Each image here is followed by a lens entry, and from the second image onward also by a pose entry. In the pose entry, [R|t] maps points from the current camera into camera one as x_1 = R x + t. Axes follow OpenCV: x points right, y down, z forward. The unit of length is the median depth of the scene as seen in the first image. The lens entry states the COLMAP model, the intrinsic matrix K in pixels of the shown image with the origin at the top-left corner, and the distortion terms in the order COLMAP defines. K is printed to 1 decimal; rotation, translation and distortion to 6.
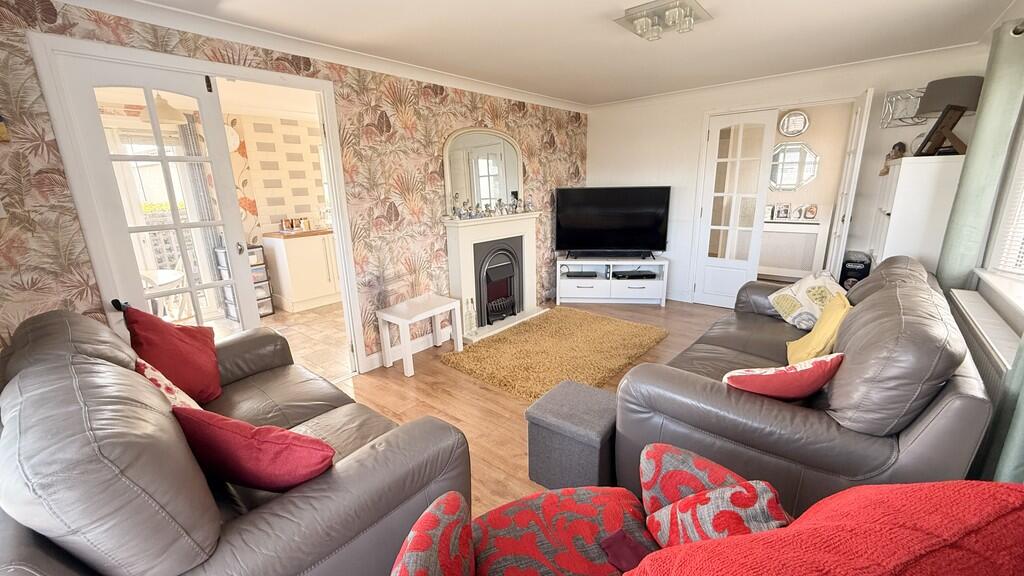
lens RADIAL K [[410.4, 0, 512.4], [0, 410.4, 289.6], [0, 0, 1]] dist [-0.010130, 0.000060]
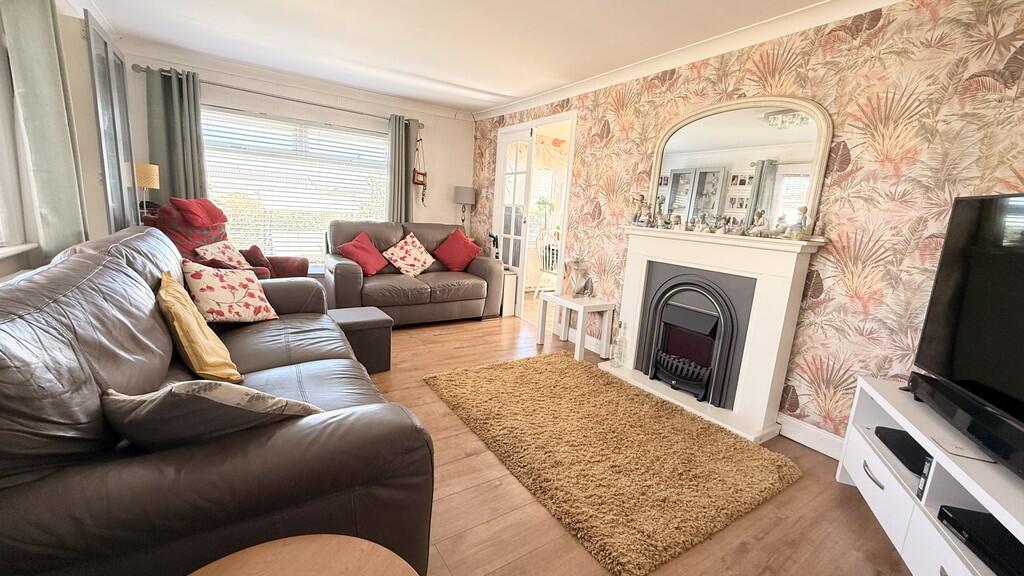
lens RADIAL K [[410.4, 0, 511.9], [0, 410.4, 289.1], [0, 0, 1]] dist [-0.010130, 0.000060]
pose [[-0.295045, 0.184813, -0.937440, 0.821811], [-0.292696, 0.916466, 0.272799, -0.225608], [0.909548, 0.354873, -0.216305, 1.083716]]
